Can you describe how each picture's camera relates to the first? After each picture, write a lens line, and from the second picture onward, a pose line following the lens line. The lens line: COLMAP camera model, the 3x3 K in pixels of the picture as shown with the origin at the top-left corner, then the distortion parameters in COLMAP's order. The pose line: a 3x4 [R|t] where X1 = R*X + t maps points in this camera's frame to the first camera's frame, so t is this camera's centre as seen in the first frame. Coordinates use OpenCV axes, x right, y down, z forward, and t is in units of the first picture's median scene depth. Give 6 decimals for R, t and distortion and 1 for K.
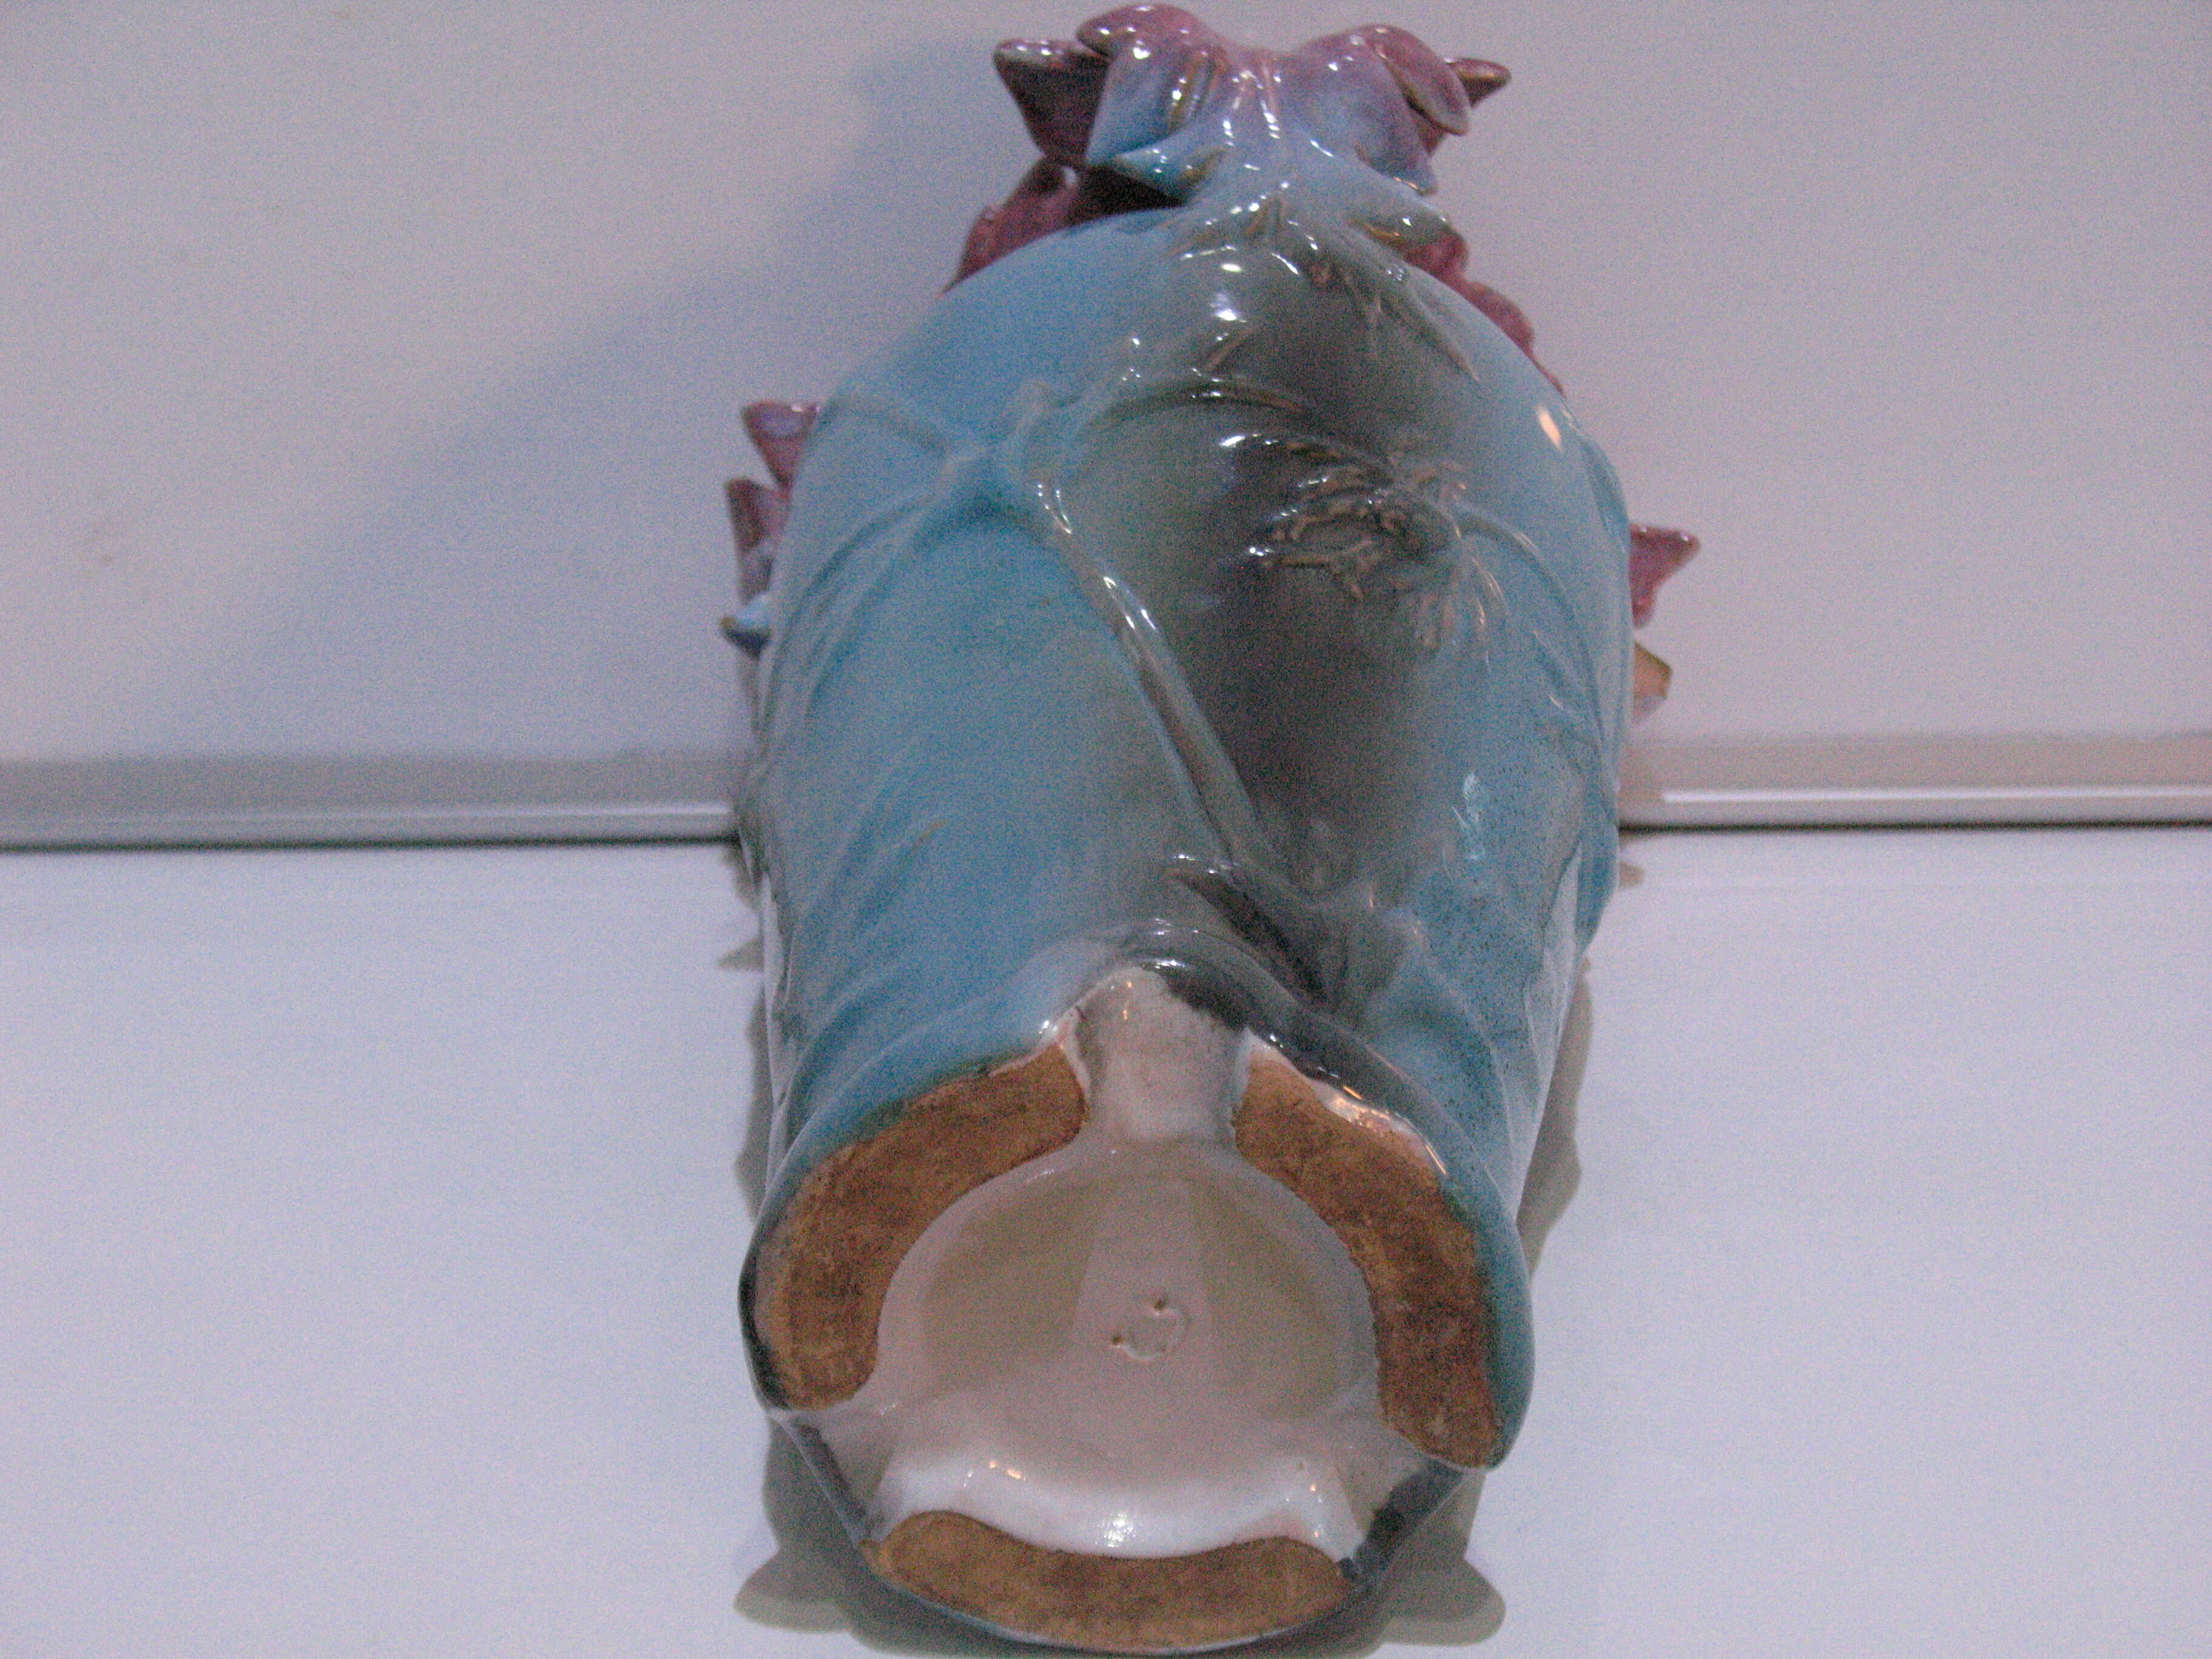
lens RADIAL K [[3911.1, 0, 1102.9], [0, 3911.1, 831.6], [0, 0, 1]] dist [0.022989, 0.000000]
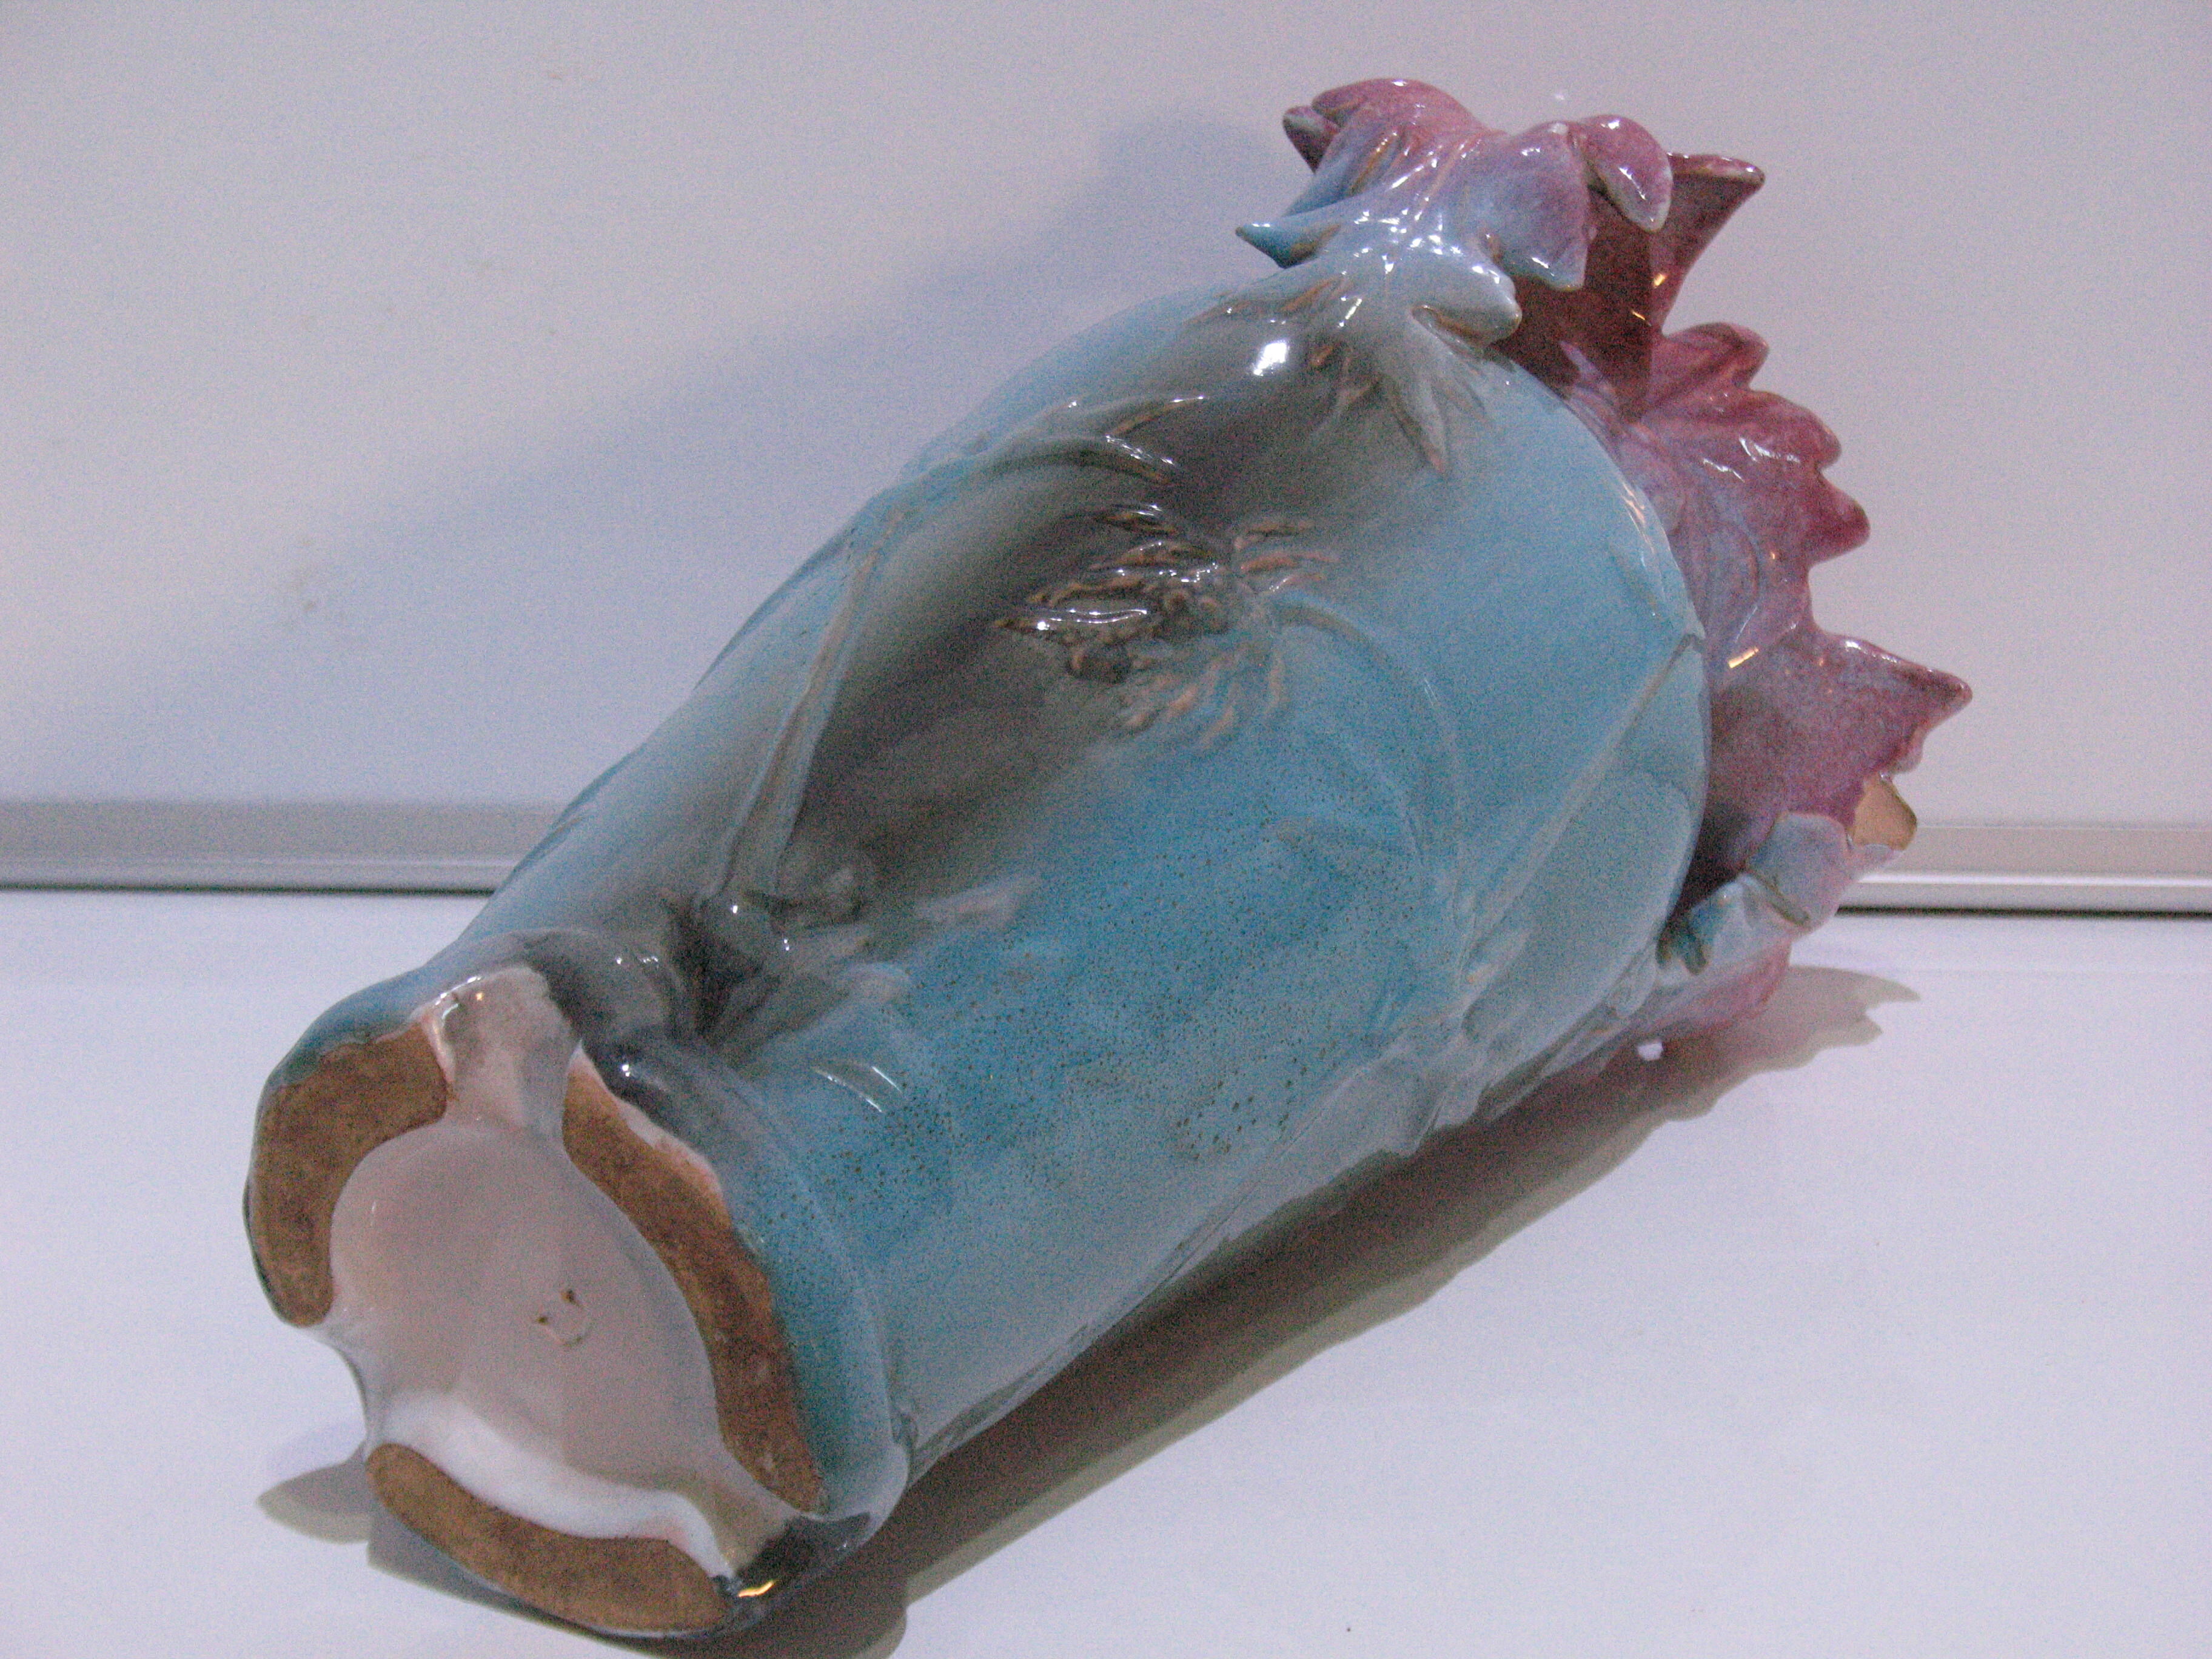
lens RADIAL K [[3911.1, 0, 1103.9], [0, 3911.1, 826.5], [0, 0, 1]] dist [0.022989, 0.000000]
pose [[0.883644, 0.144362, -0.445347, 0.604394], [-0.149953, 0.988429, 0.022873, -0.049990], [0.443495, 0.046569, 0.895066, 0.116966]]
